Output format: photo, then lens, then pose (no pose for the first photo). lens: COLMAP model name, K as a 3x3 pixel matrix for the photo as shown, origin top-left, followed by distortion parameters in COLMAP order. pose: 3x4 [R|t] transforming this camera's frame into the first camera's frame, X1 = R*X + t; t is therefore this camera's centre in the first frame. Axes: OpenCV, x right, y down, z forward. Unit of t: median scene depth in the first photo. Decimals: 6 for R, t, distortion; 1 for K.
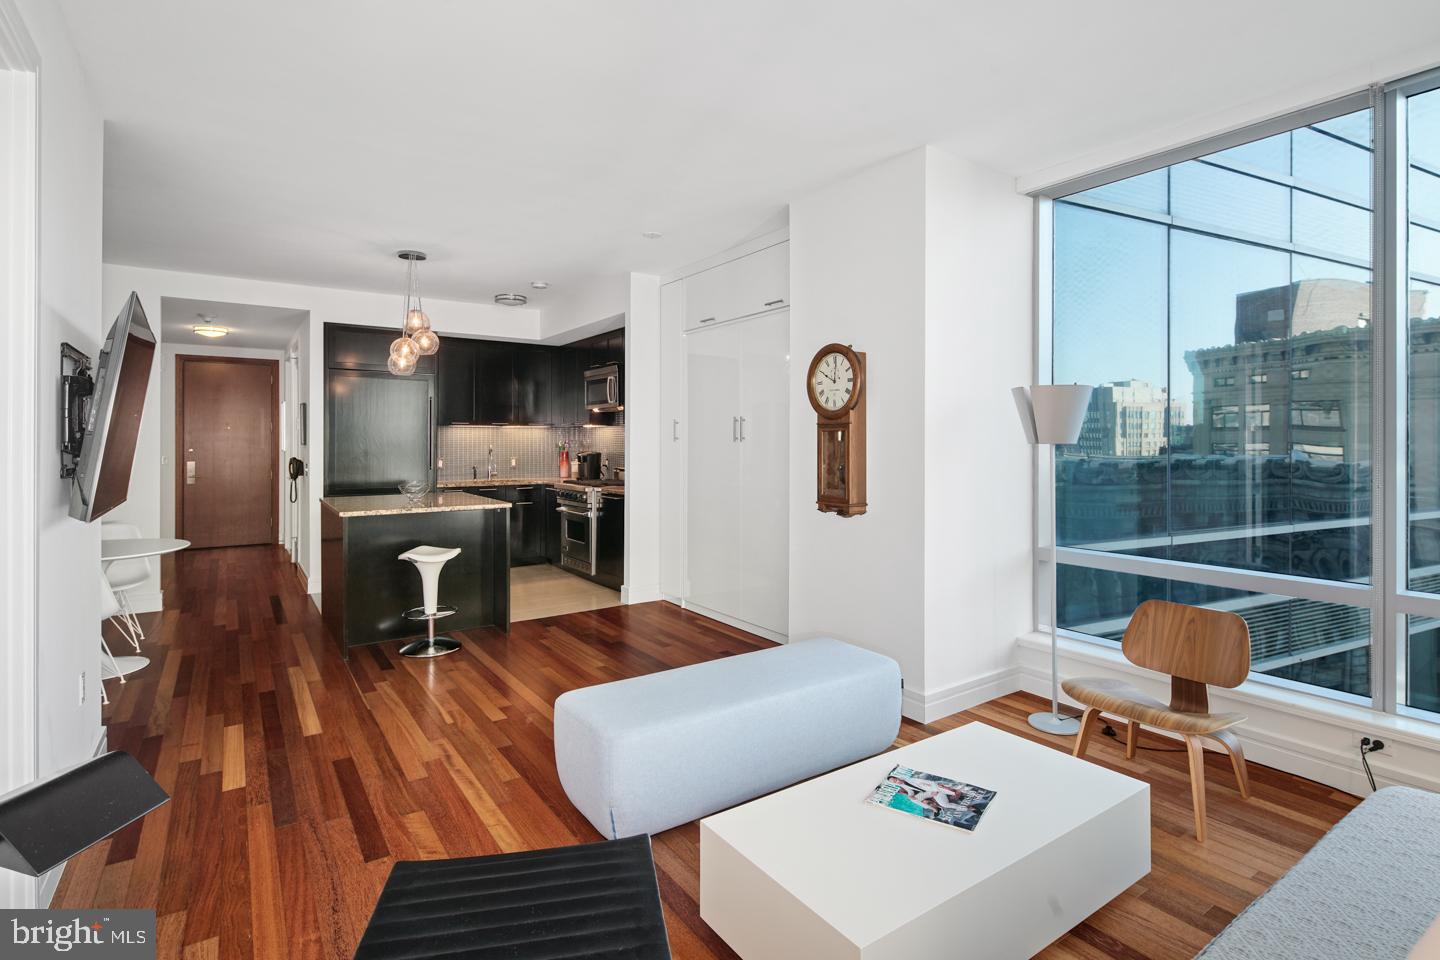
lens RADIAL K [[705.0, 0, 728.7], [0, 705.0, 442.9], [0, 0, 1]] dist [0.003863, -0.003946]
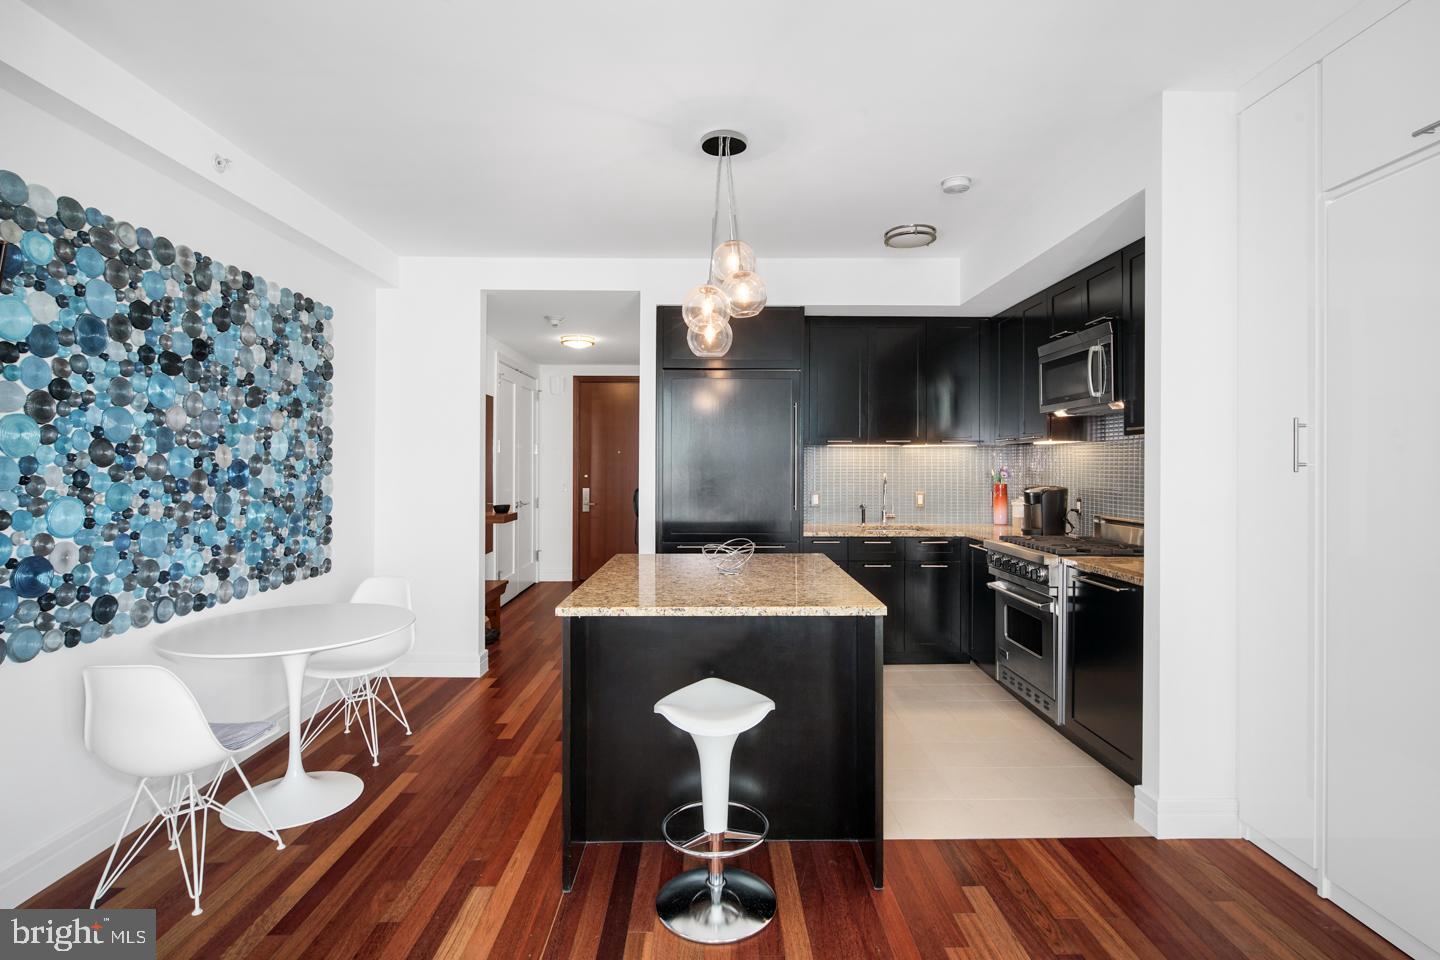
lens RADIAL K [[705.0, 0, 723.0], [0, 705.0, 464.7], [0, 0, 1]] dist [0.003863, -0.003946]
pose [[0.826873, 0.000014, -0.562388, -0.106959], [-0.002495, 0.999990, -0.003642, -0.003364], [0.562382, 0.004415, 0.826865, 0.433640]]
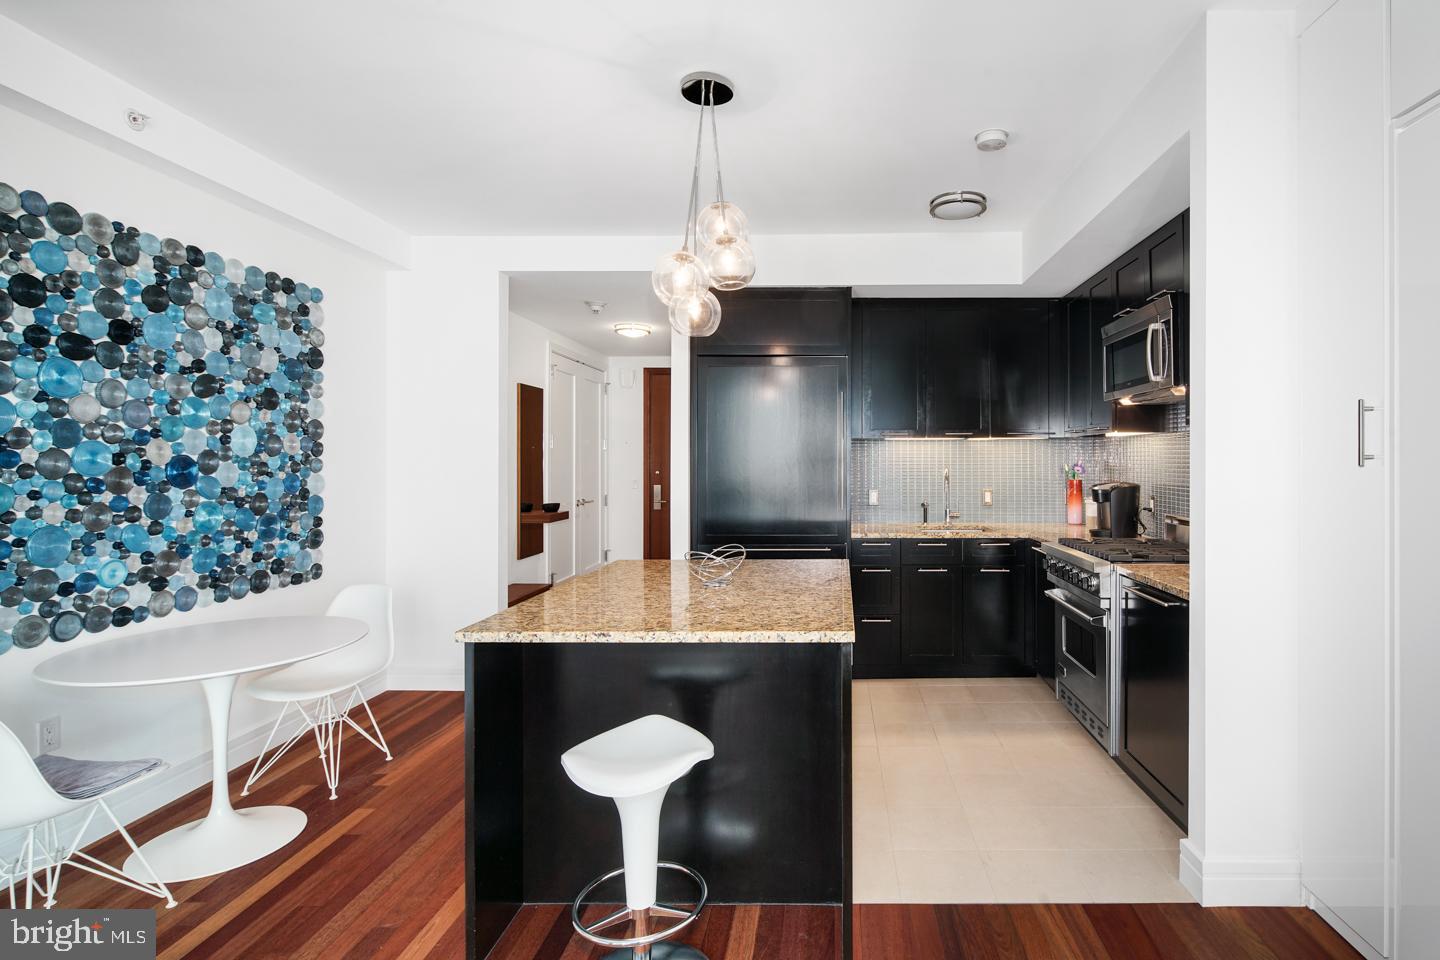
lens RADIAL K [[705.0, 0, 829.7], [0, 705.0, 459.9], [0, 0, 1]] dist [0.003863, -0.003946]
pose [[0.813974, -0.002734, -0.580894, -0.077094], [0.000422, 0.999991, -0.004115, -0.003262], [0.580901, 0.003104, 0.813969, 0.529842]]
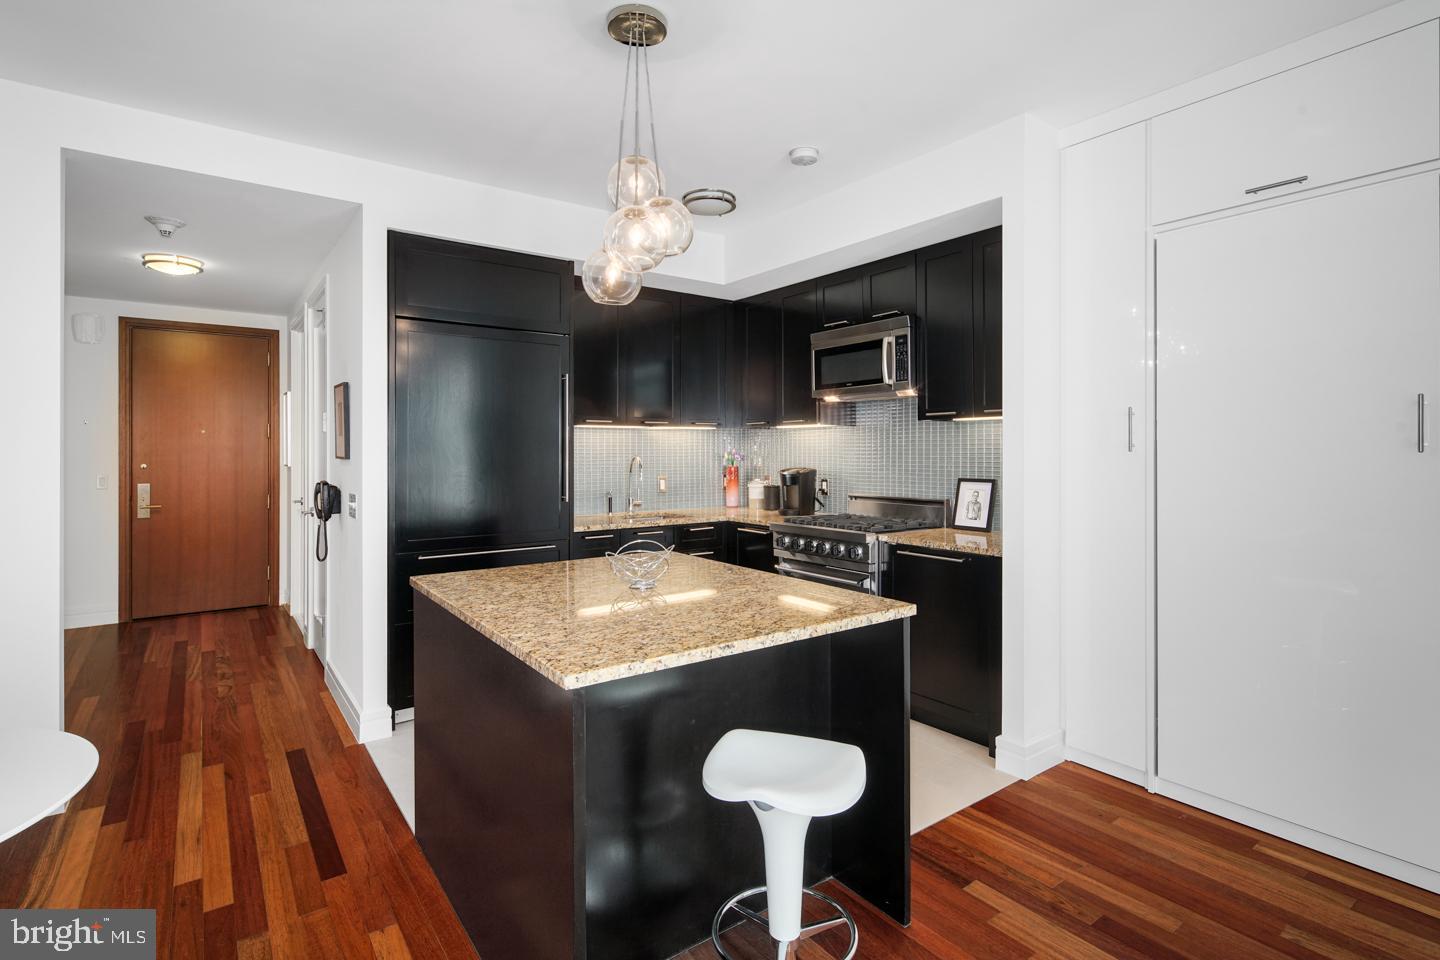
lens RADIAL K [[705.0, 0, 725.5], [0, 705.0, 452.5], [0, 0, 1]] dist [0.003863, -0.003946]
pose [[0.999713, -0.002206, 0.023858, -0.330971], [0.002212, 0.999998, -0.000237, -0.001405], [-0.023858, 0.000289, 0.999715, 0.461289]]
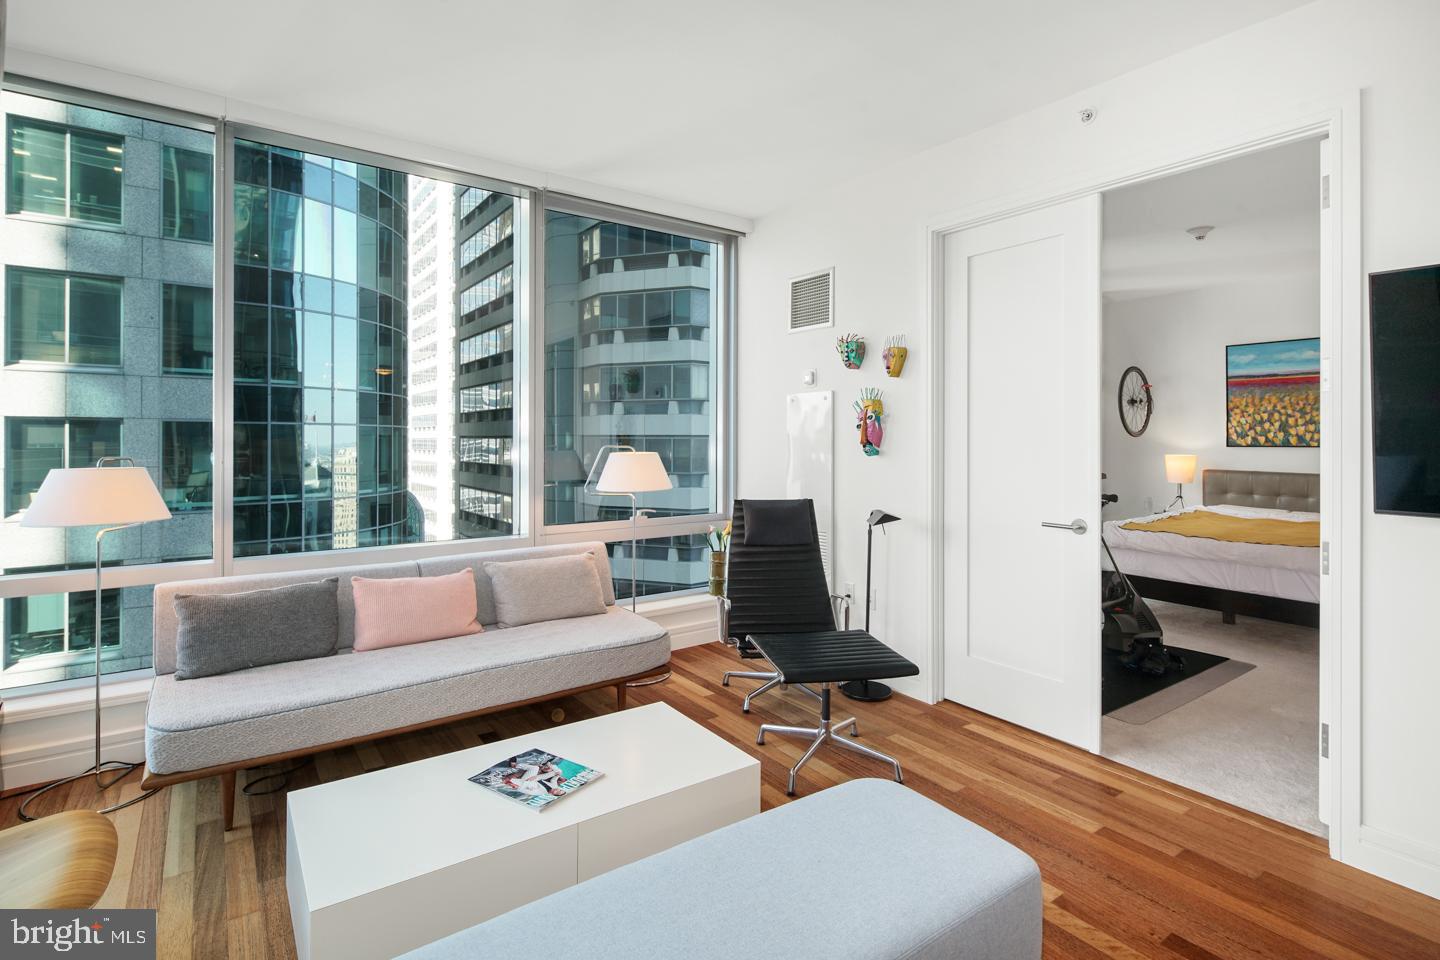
lens RADIAL K [[705.0, 0, 734.9], [0, 705.0, 439.4], [0, 0, 1]] dist [0.003863, -0.003946]
pose [[-0.999789, -0.004405, -0.020066, 0.007470], [-0.004436, 0.999989, 0.001522, 0.002799], [0.020059, 0.001611, -0.999798, 0.643434]]
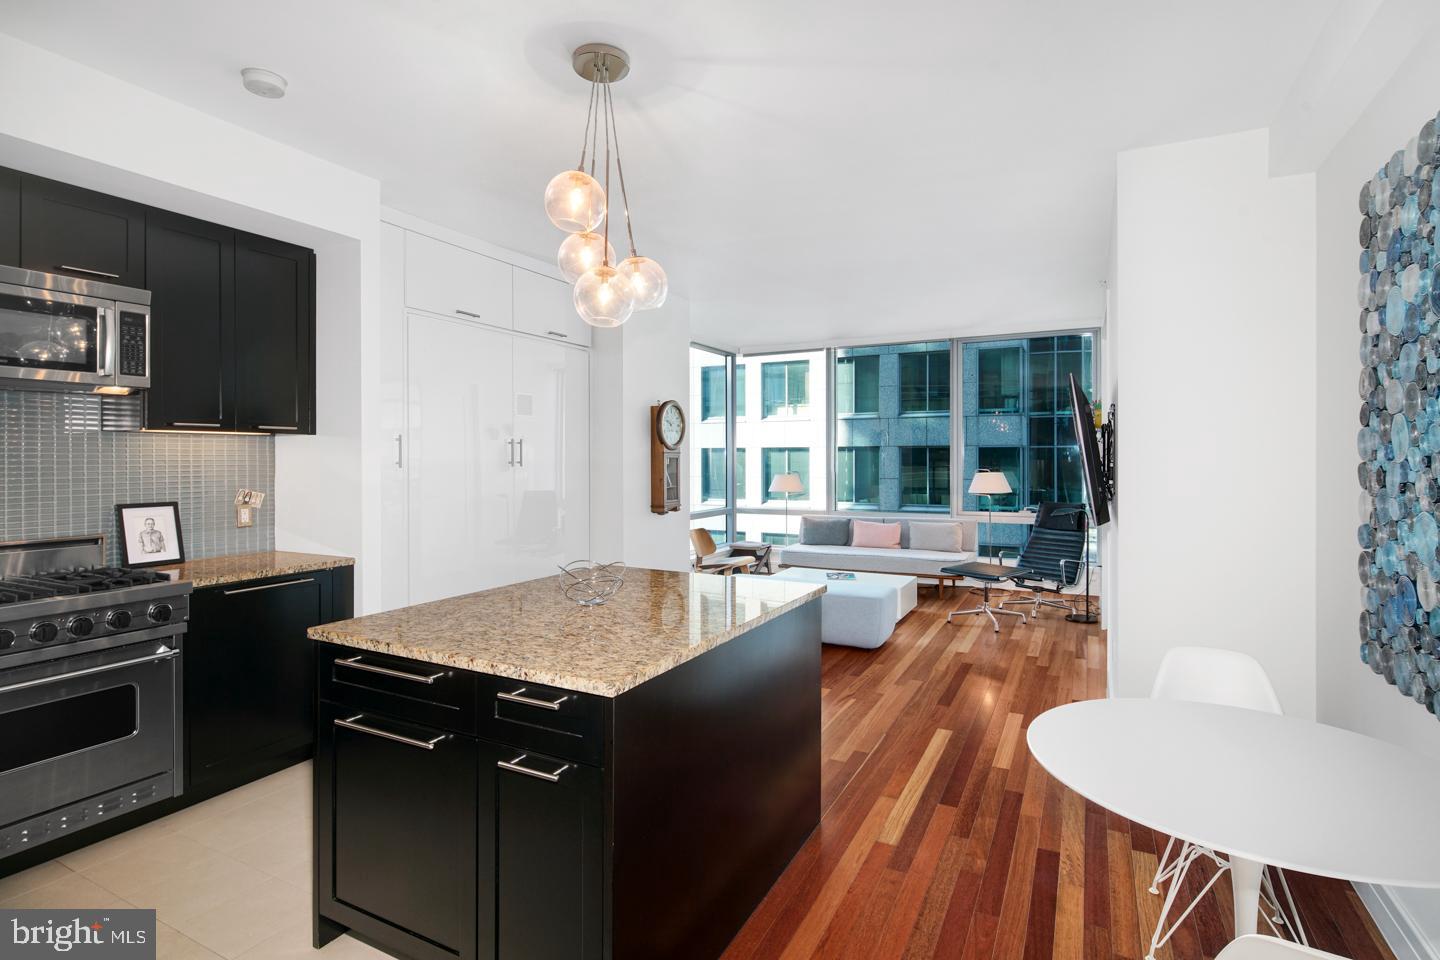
lens RADIAL K [[705.0, 0, 704.8], [0, 705.0, 461.8], [0, 0, 1]] dist [0.003863, -0.003946]
pose [[-0.440003, -0.007172, 0.897968, -0.723475], [0.000677, 0.999965, 0.008318, -0.011598], [-0.897996, 0.004268, -0.439983, 0.932194]]
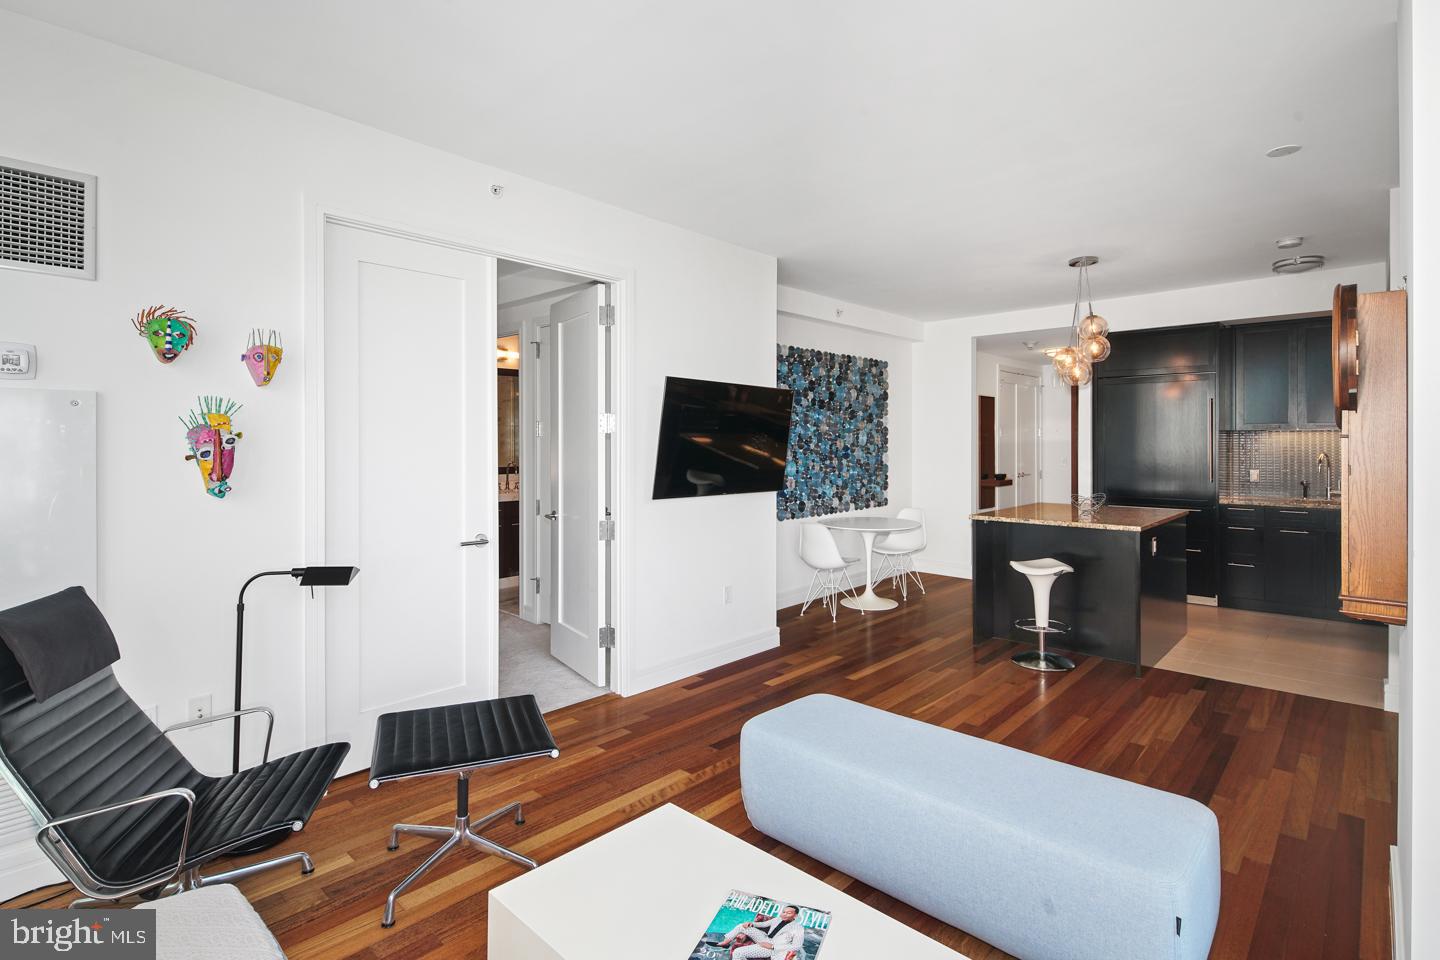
lens RADIAL K [[705.0, 0, 723.7], [0, 705.0, 442.1], [0, 0, 1]] dist [0.003863, -0.003946]
pose [[0.207118, -0.000063, -0.978316, 0.325866], [0.001220, 0.999999, 0.000194, -0.013292], [0.978315, -0.001234, 0.207118, 0.255156]]
